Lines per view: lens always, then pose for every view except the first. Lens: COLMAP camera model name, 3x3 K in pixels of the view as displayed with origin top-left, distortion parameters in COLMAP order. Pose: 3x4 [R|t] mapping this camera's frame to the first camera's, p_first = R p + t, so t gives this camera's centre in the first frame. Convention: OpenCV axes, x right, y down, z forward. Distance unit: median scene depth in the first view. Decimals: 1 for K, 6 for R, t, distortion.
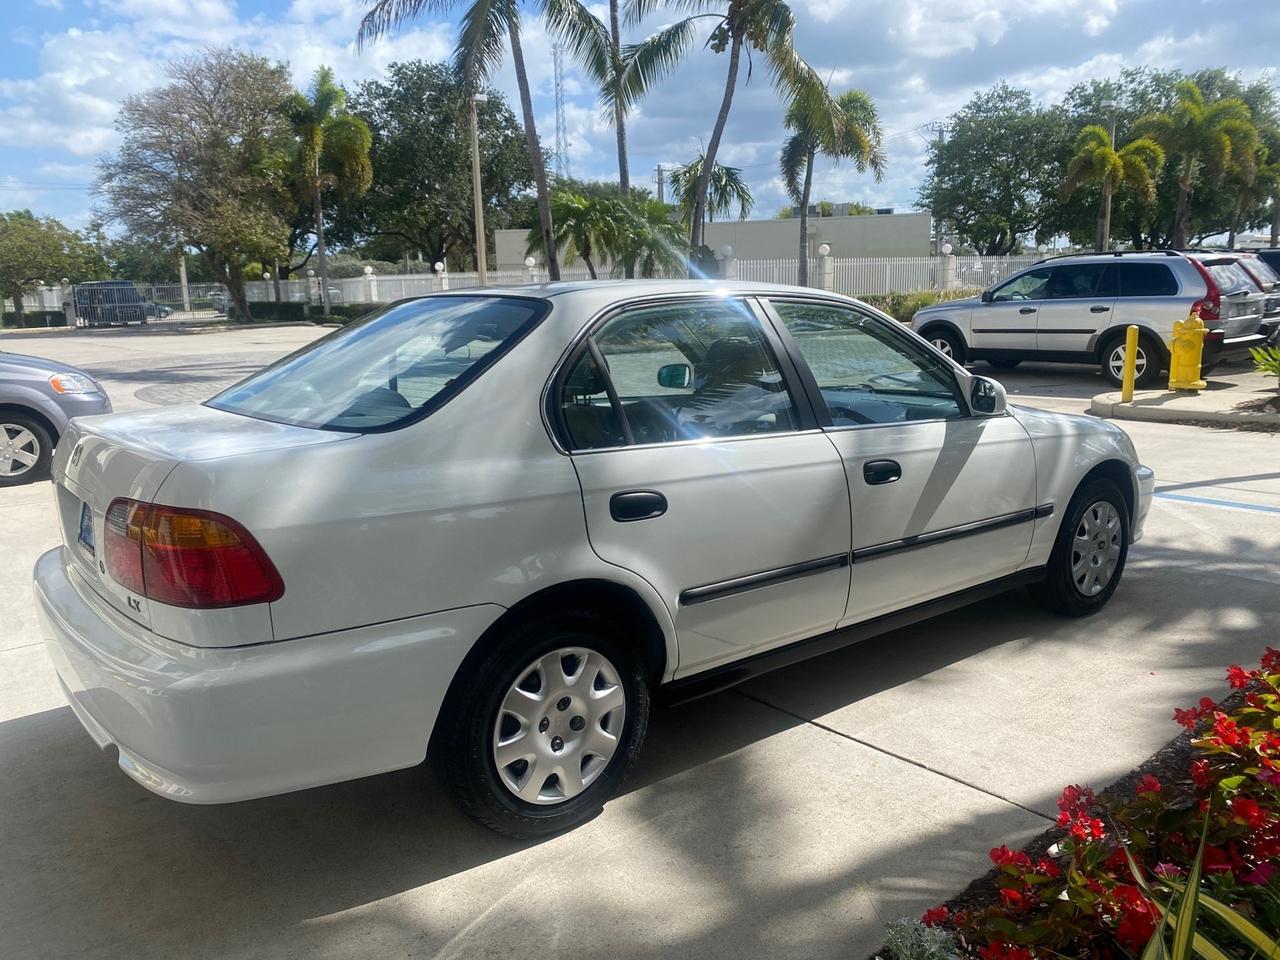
lens RADIAL K [[984.1, 0, 638.4], [0, 984.1, 475.3], [0, 0, 1]] dist [0.020697, -0.025186]
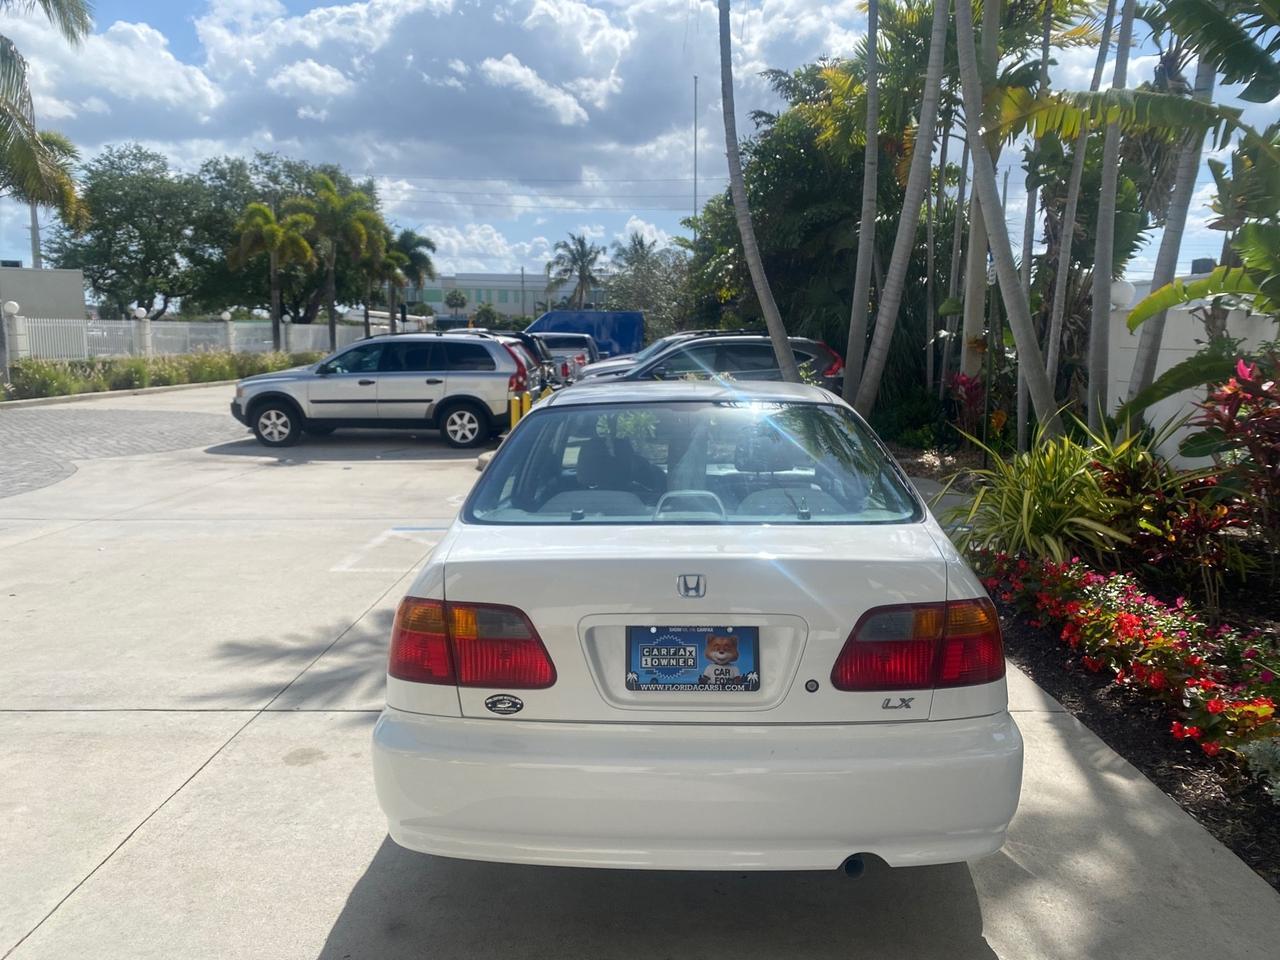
lens RADIAL K [[984.1, 0, 640.1], [0, 984.1, 483.0], [0, 0, 1]] dist [0.020697, -0.025186]
pose [[0.648654, -0.082491, 0.756599, -0.096105], [0.123075, 0.992394, 0.002684, -0.009378], [-0.751066, 0.091377, 0.653873, 0.031621]]
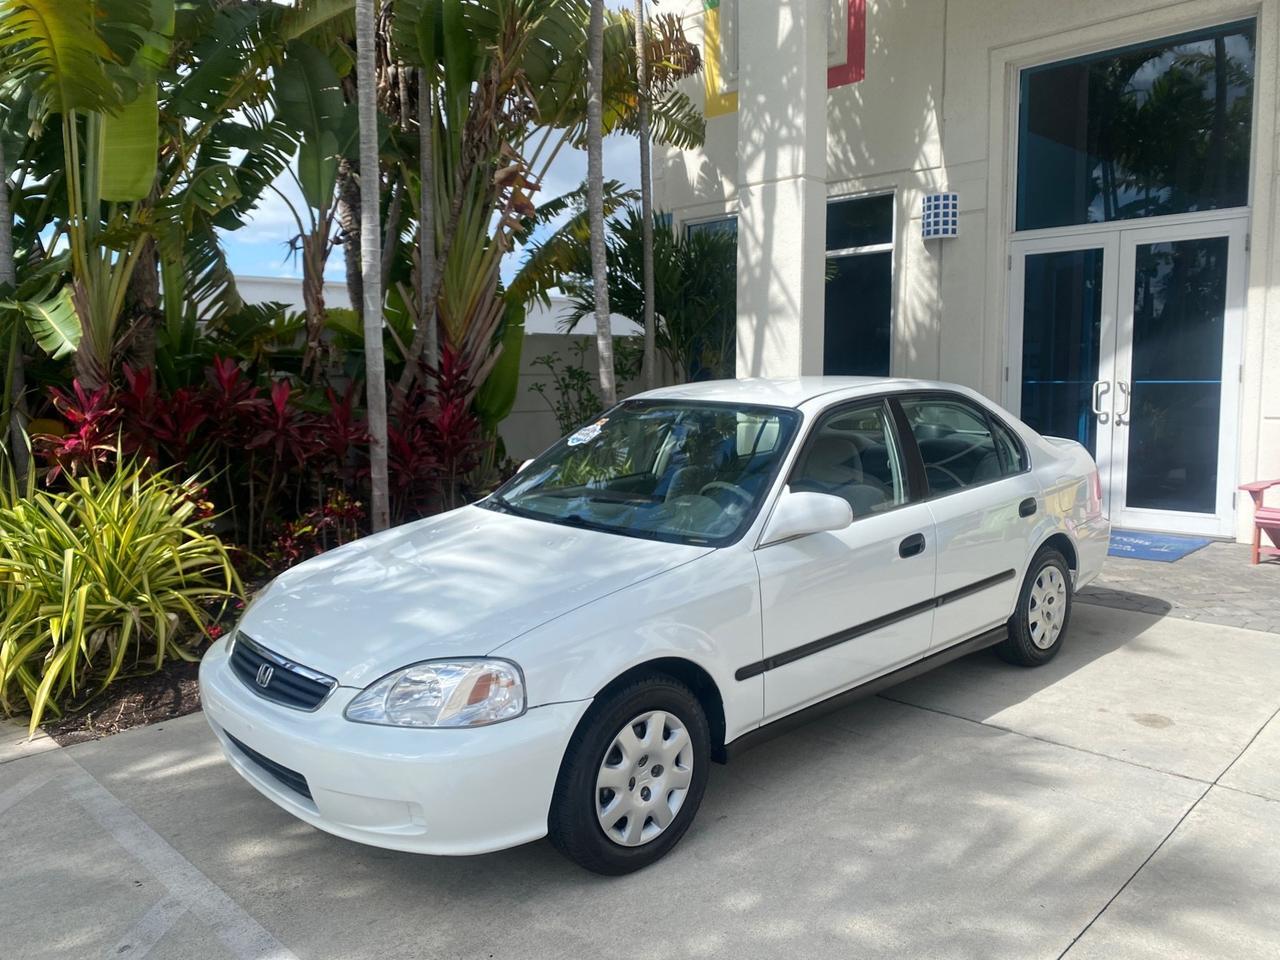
lens RADIAL K [[984.1, 0, 640.0], [0, 984.1, 476.2], [0, 0, 1]] dist [0.020697, -0.025186]
pose [[-0.994225, 0.050359, -0.094765, 0.036347], [0.020509, 0.955943, 0.292835, -0.048854], [0.105336, 0.289200, -0.951456, 0.240217]]
